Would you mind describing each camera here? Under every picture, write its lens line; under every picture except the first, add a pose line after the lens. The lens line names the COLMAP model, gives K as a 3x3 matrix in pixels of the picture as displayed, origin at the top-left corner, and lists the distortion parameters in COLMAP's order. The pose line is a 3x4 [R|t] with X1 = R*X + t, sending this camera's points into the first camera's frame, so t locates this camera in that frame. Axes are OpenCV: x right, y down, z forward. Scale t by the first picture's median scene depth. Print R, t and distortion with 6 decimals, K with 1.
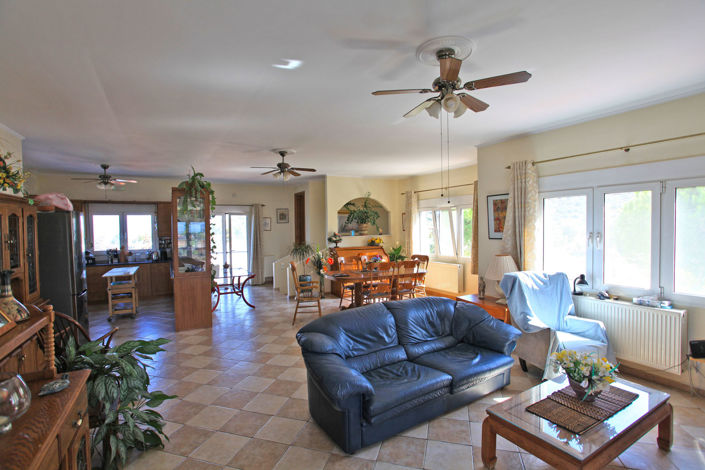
lens RADIAL K [[340.9, 0, 348.4], [0, 340.9, 233.4], [0, 0, 1]] dist [-0.030456, 0.004264]
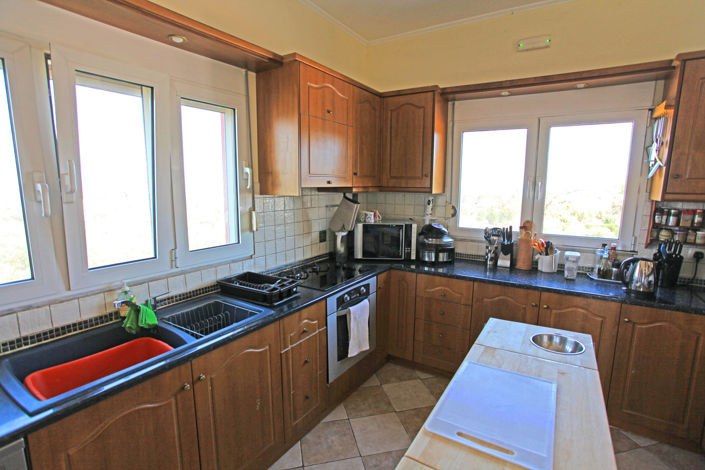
lens RADIAL K [[340.9, 0, 349.1], [0, 340.9, 235.3], [0, 0, 1]] dist [-0.030456, 0.004264]
pose [[0.488753, 0.146233, -0.860080, -0.468045], [-0.031155, 0.988149, 0.150304, 0.005388], [0.871866, -0.046666, 0.487516, 0.681511]]
